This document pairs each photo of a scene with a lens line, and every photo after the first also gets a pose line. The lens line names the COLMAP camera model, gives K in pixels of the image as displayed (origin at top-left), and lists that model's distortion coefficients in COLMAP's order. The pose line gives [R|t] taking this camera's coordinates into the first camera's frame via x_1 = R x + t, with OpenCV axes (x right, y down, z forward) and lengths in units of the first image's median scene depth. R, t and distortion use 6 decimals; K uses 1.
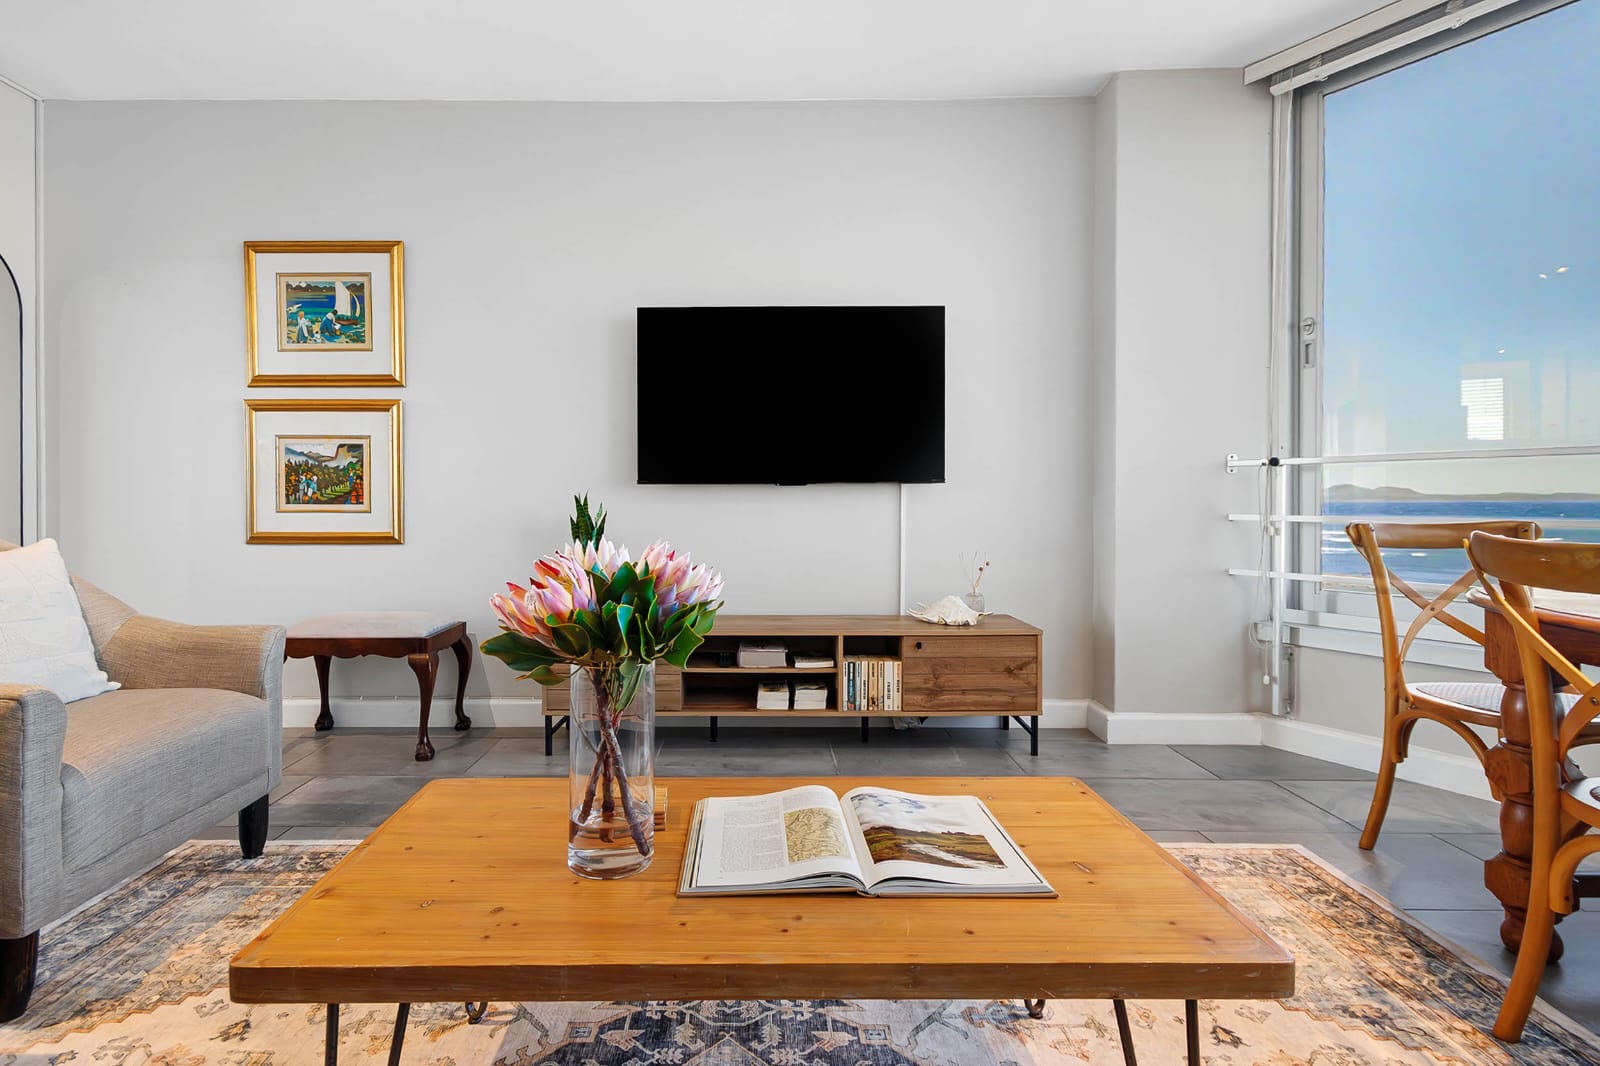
lens RADIAL K [[787.6, 0, 749.1], [0, 787.6, 513.8], [0, 0, 1]] dist [0.002675, 0.001179]
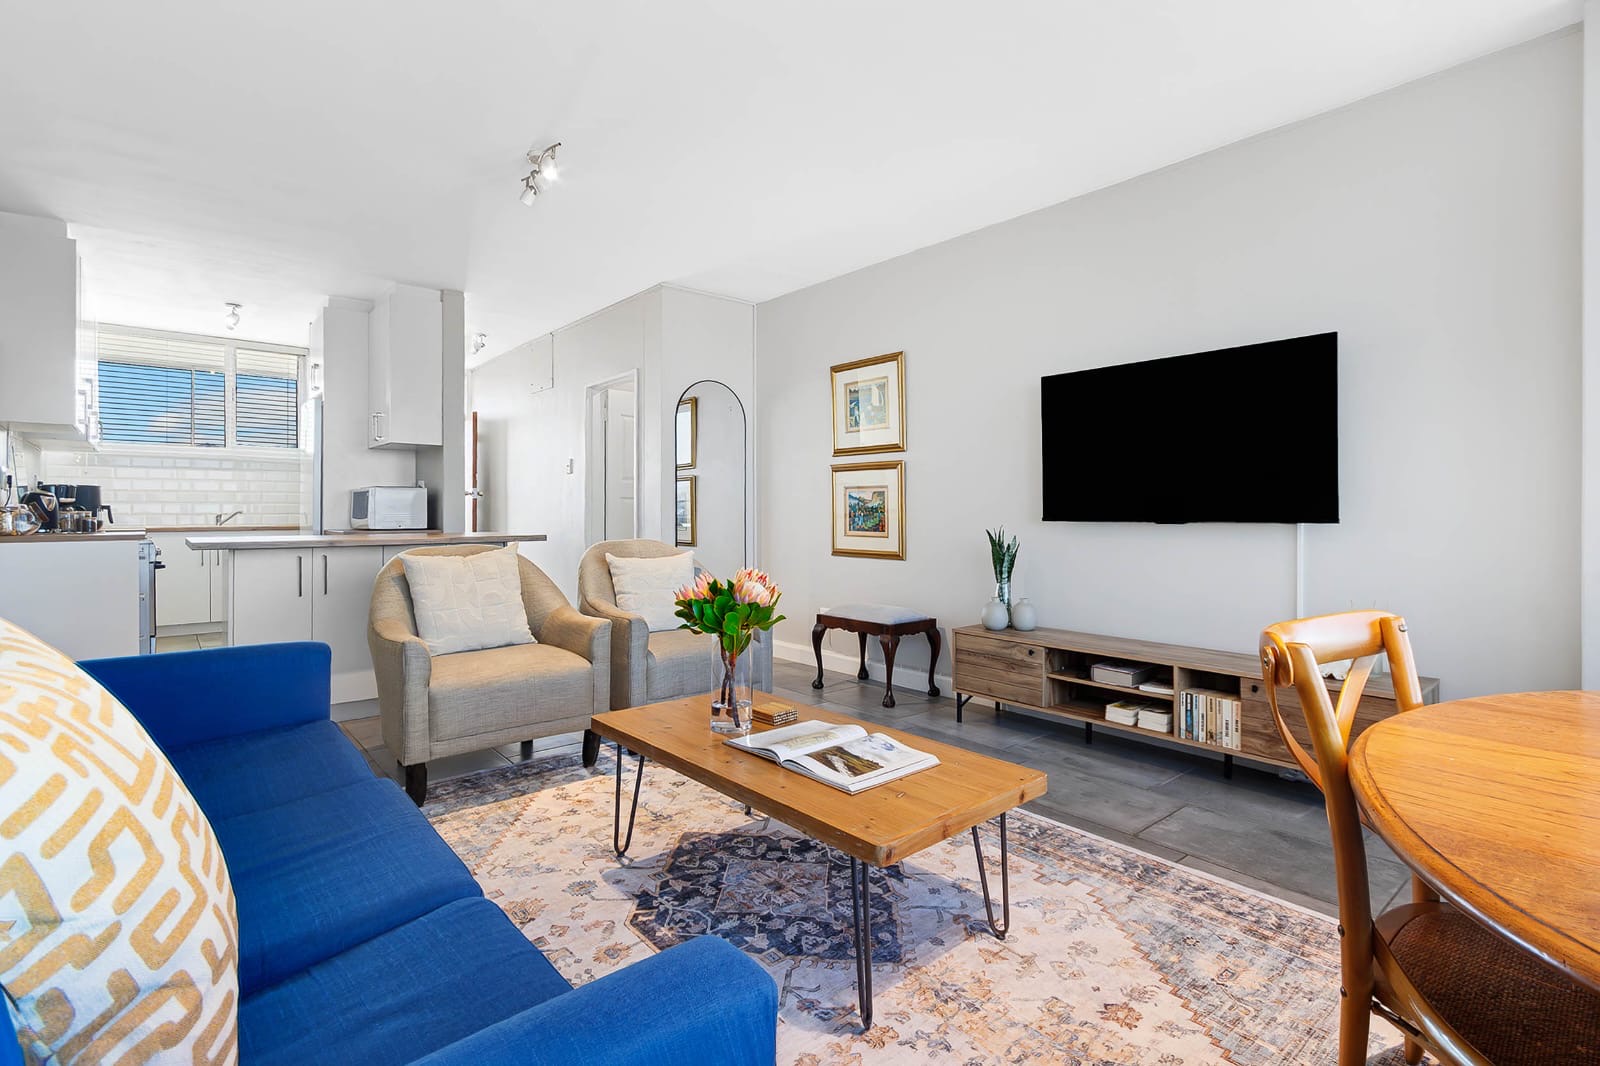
lens RADIAL K [[772.1, 0, 822.7], [0, 772.1, 527.9], [0, 0, 1]] dist [0.001067, -0.000018]
pose [[0.662175, 0.018334, -0.749125, 0.572312], [-0.014346, 0.999828, 0.011789, -0.038582], [0.749212, 0.002940, 0.662323, -0.053751]]
